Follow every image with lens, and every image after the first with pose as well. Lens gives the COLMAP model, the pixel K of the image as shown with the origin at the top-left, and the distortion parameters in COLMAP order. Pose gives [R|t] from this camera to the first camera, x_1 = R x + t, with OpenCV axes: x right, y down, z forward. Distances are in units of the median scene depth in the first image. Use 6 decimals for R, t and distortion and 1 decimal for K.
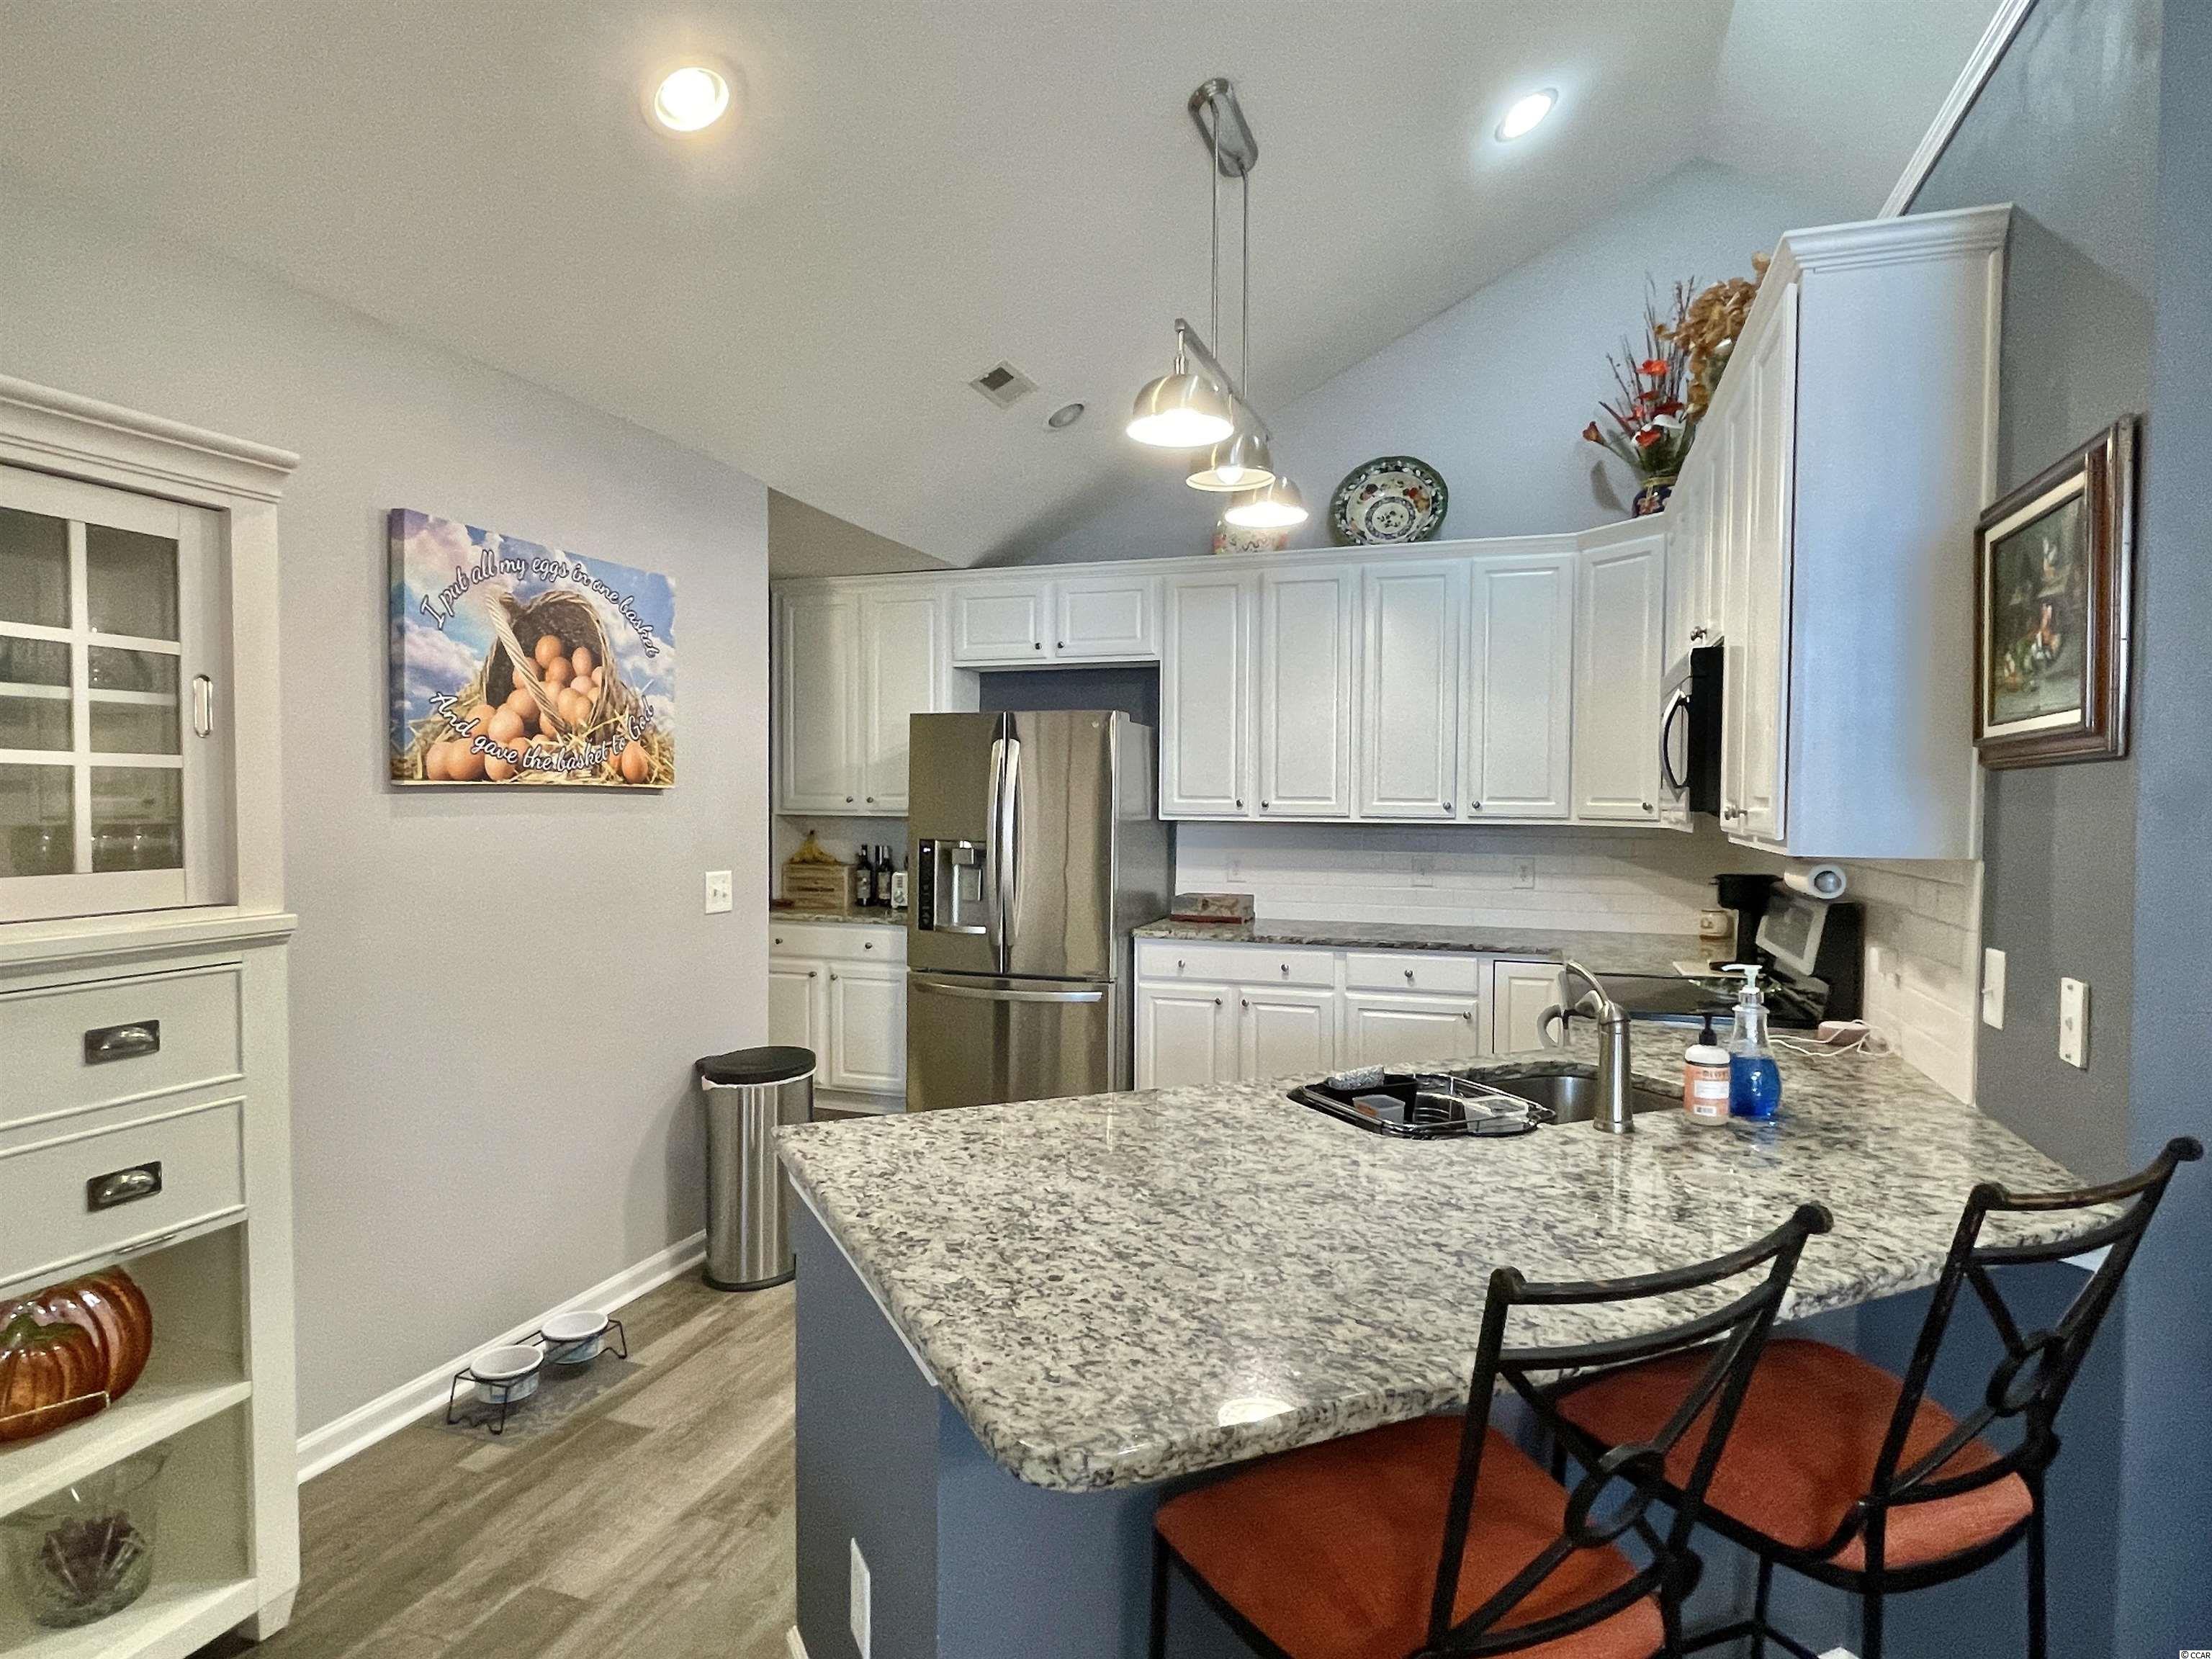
lens RADIAL K [[1248.2, 0, 1101.8], [0, 1248.2, 835.0], [0, 0, 1]] dist [0.001844, -0.000880]
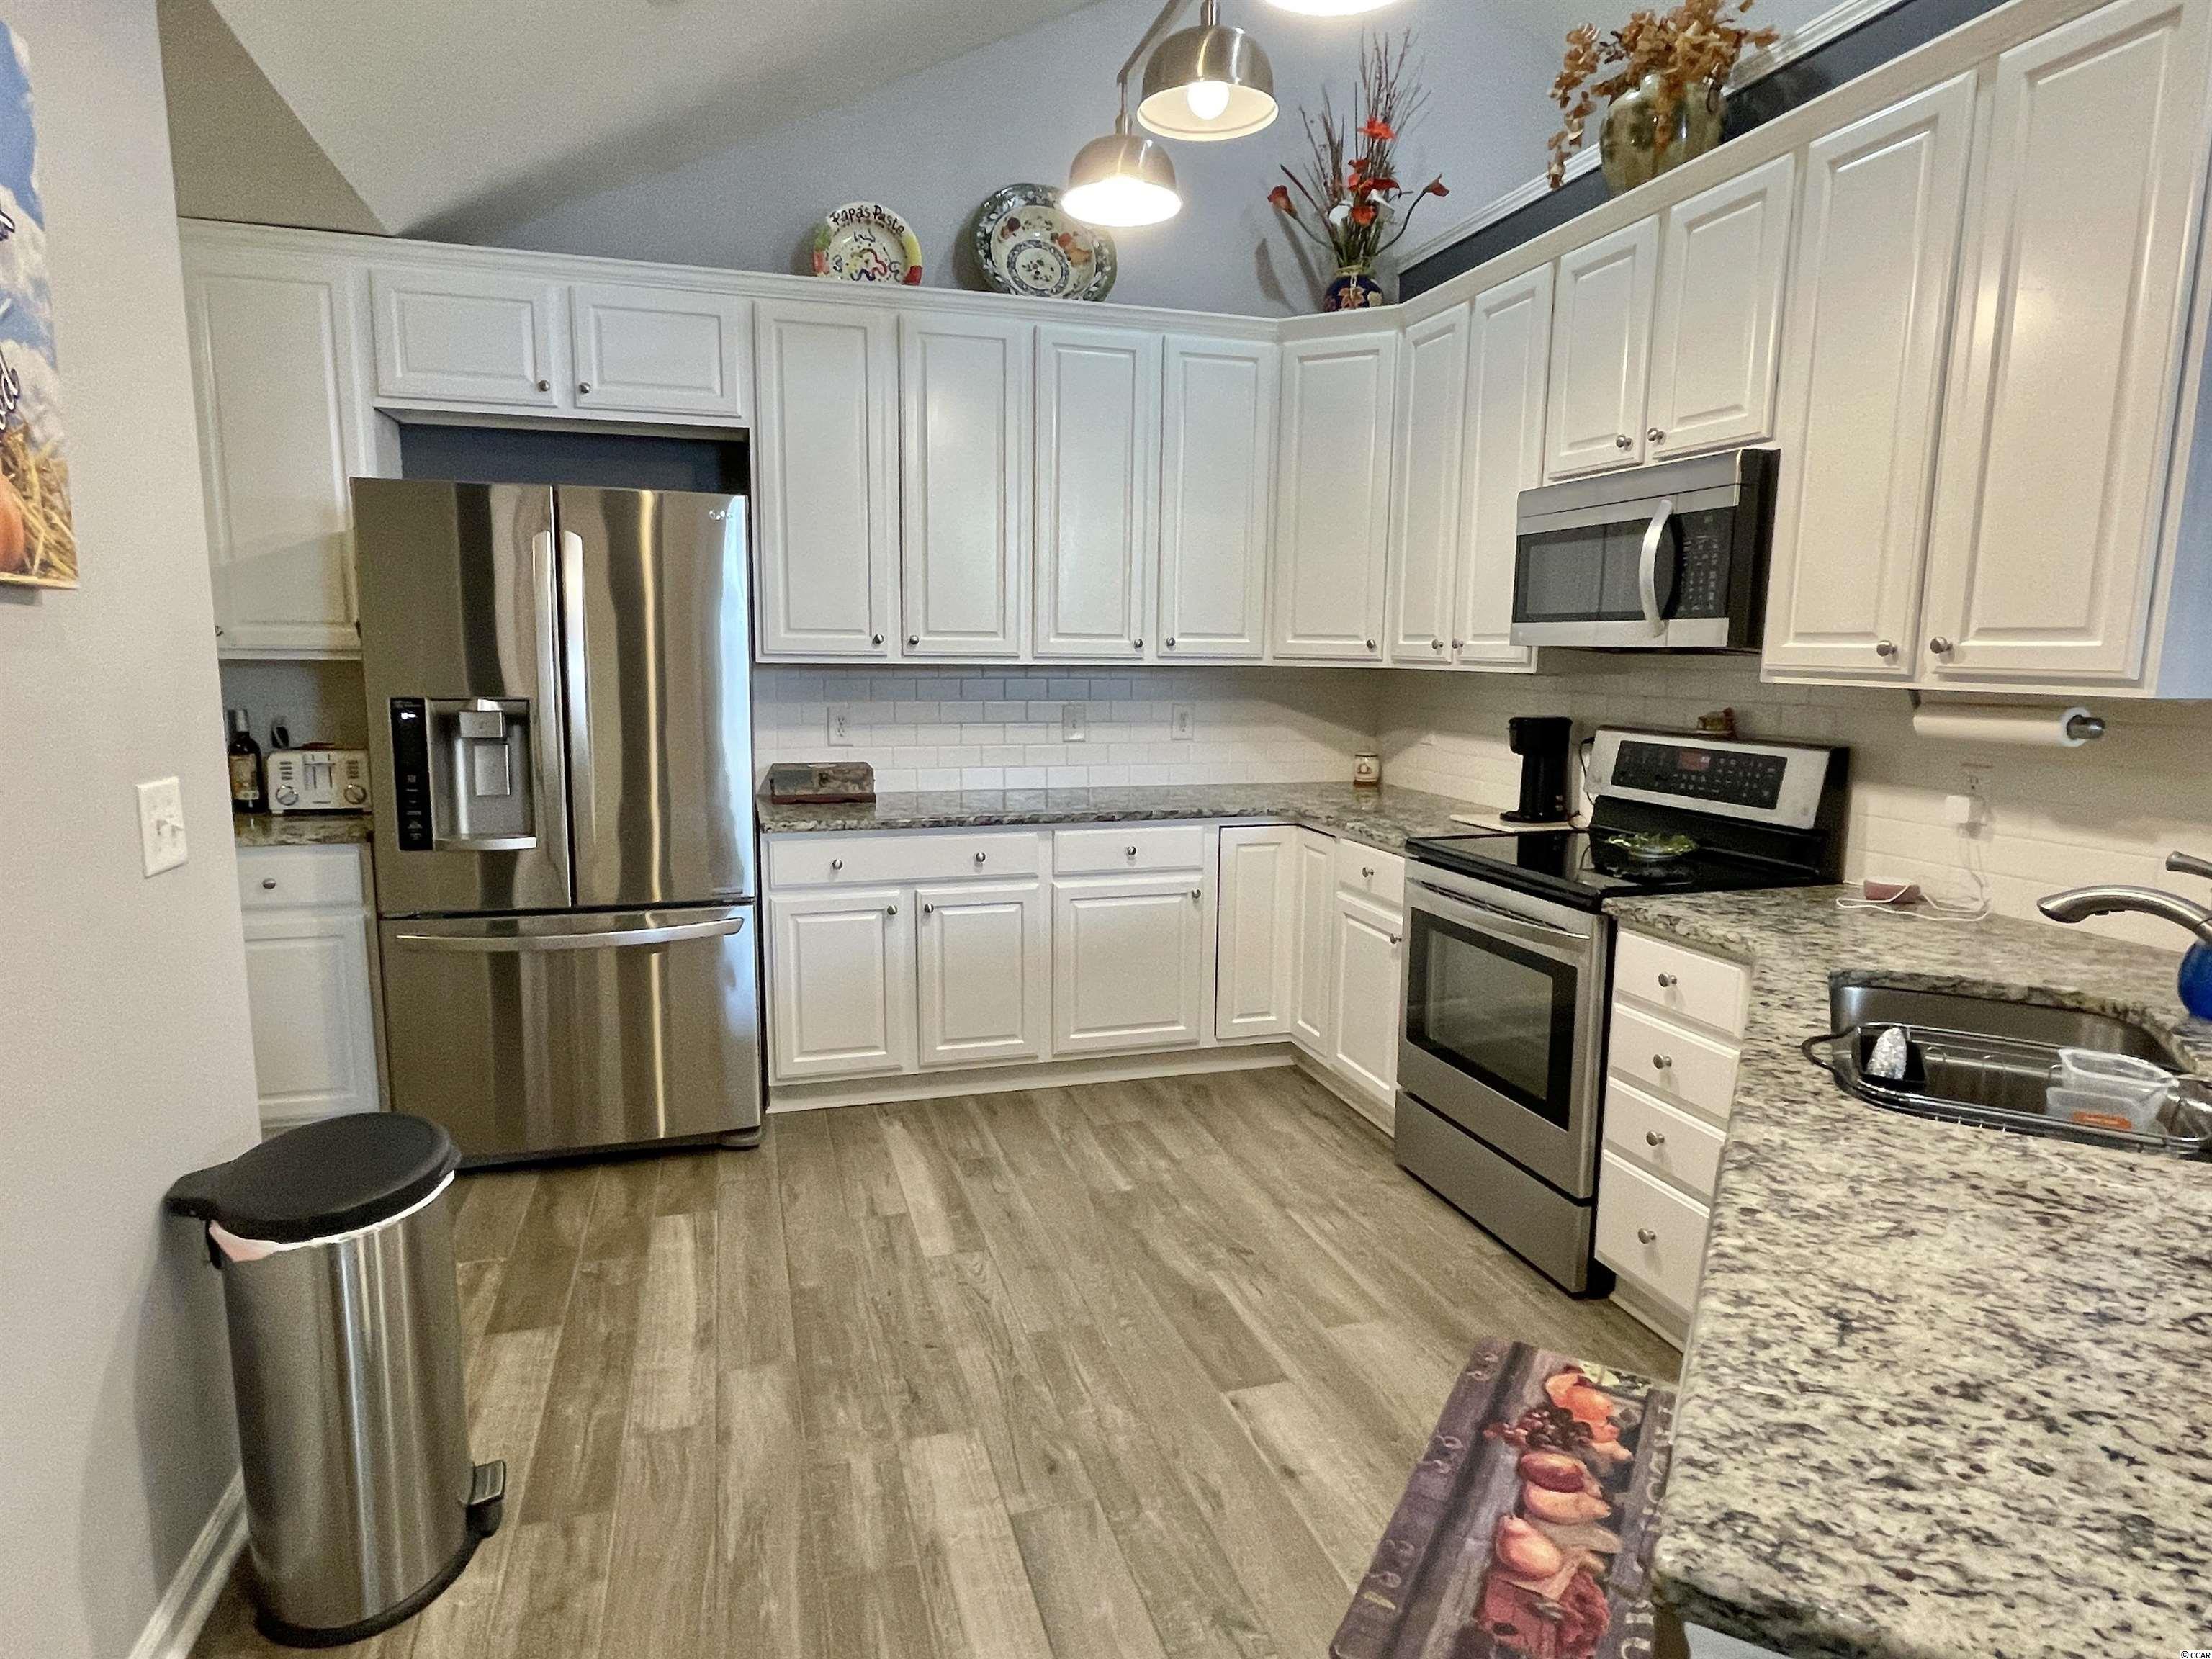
lens RADIAL K [[1248.2, 0, 1101.8], [0, 1248.2, 835.0], [0, 0, 1]] dist [0.001844, -0.000880]
pose [[0.809562, -0.085748, 0.580738, -0.223686], [0.012946, 0.991642, 0.128372, -0.003859], [-0.586892, -0.096407, 0.803906, 0.327256]]
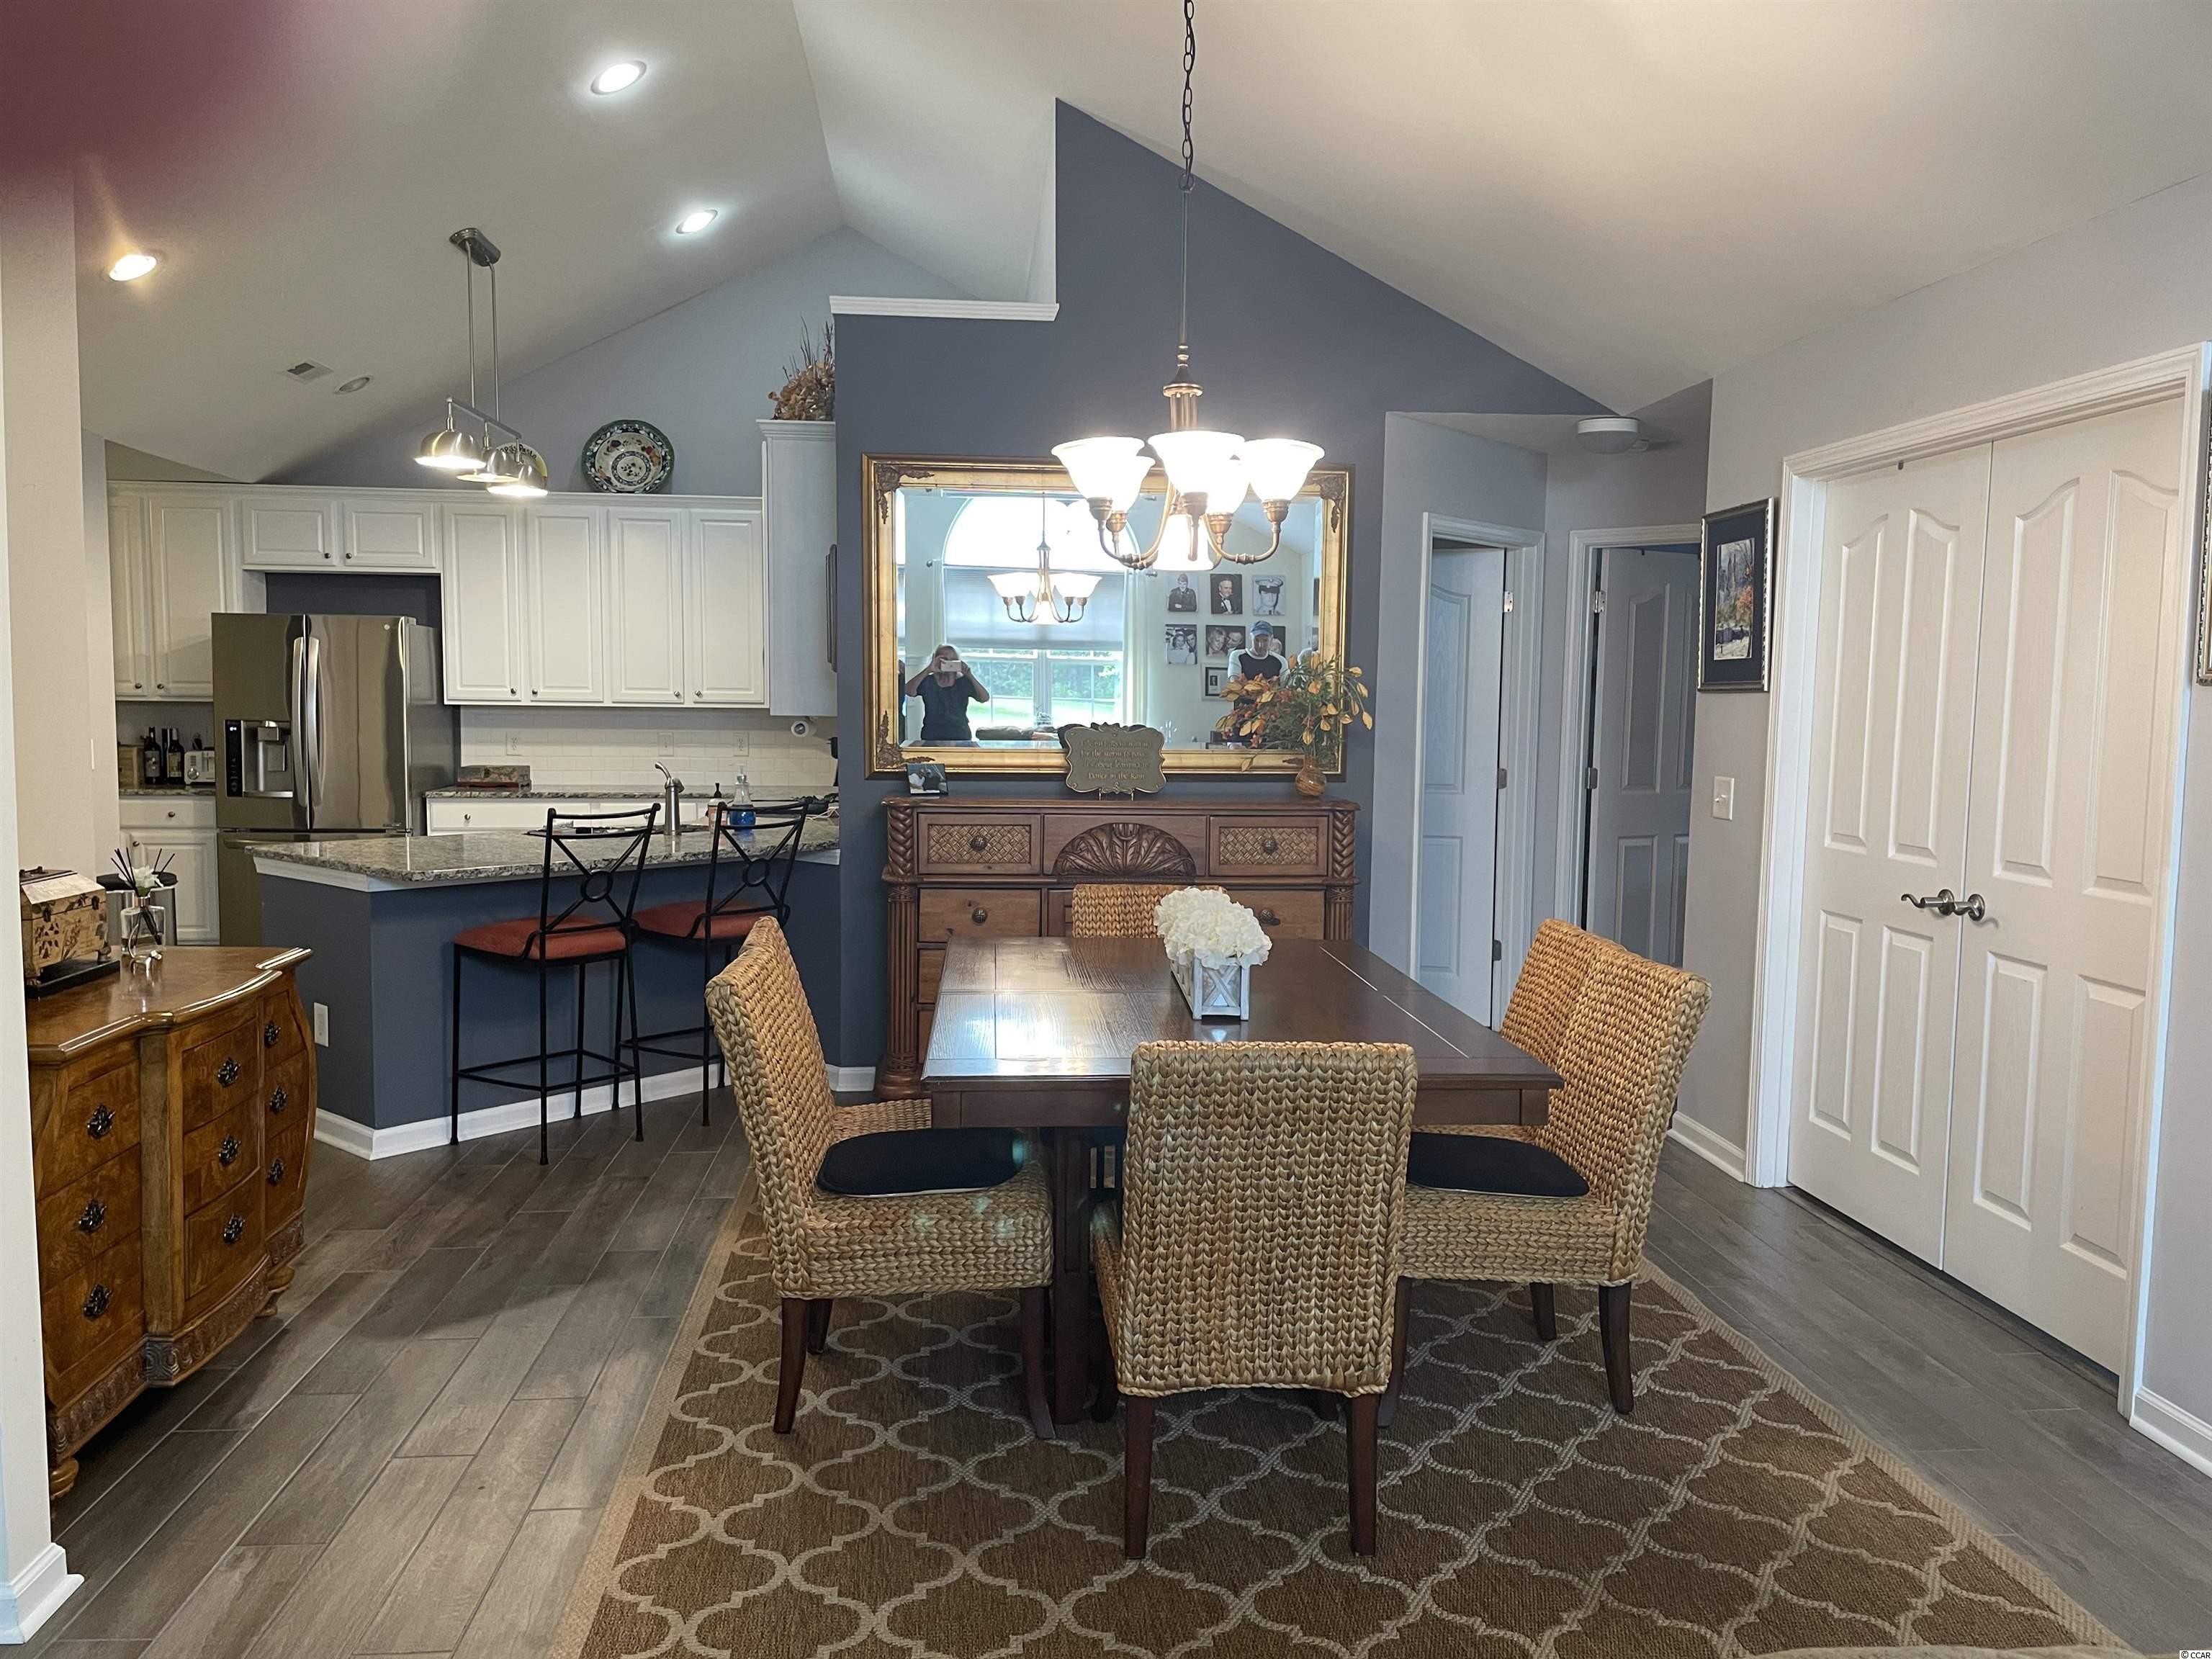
lens RADIAL K [[1691.8, 0, 1105.7], [0, 1691.8, 830.8], [0, 0, 1]] dist [0.089881, -0.104889]
pose [[0.914190, -0.031109, 0.404091, -0.045349], [0.008787, 0.998337, 0.056978, 0.022889], [-0.405192, -0.048538, 0.912942, -0.840749]]
